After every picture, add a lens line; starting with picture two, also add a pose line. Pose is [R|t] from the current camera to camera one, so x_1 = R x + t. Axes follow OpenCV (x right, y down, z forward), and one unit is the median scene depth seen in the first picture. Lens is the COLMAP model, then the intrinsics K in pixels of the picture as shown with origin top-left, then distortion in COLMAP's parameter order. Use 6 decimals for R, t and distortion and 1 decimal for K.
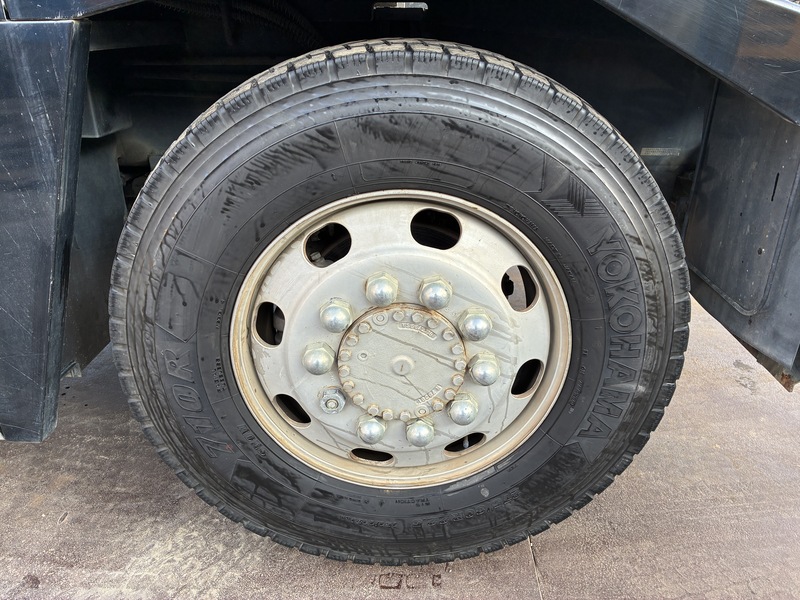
lens RADIAL K [[610.1, 0, 402.6], [0, 610.1, 297.7], [0, 0, 1]] dist [0.031860, -0.048363]
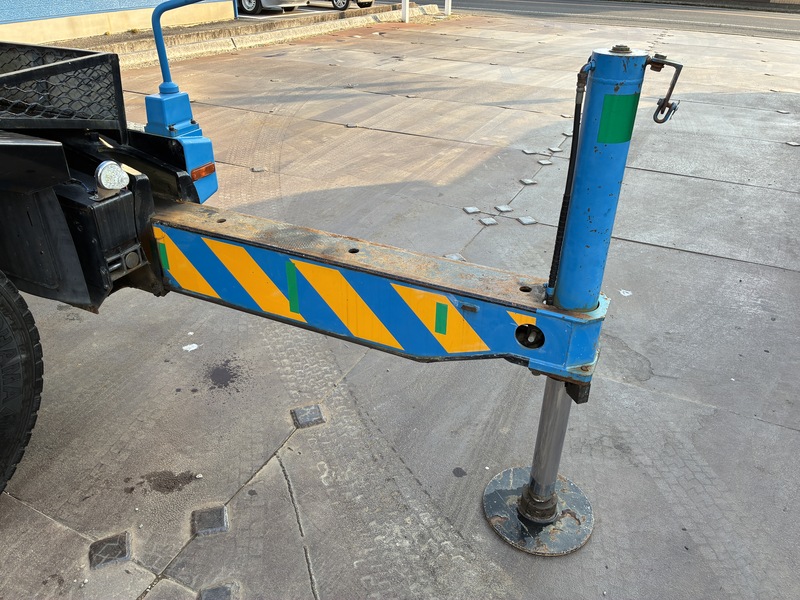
lens RADIAL K [[610.1, 0, 397.6], [0, 610.1, 294.4], [0, 0, 1]] dist [0.031860, -0.048363]
pose [[0.420186, -0.454125, 0.785630, -0.379134], [0.362361, 0.877714, 0.313549, -0.139432], [-0.831949, 0.152933, 0.533360, -0.688866]]
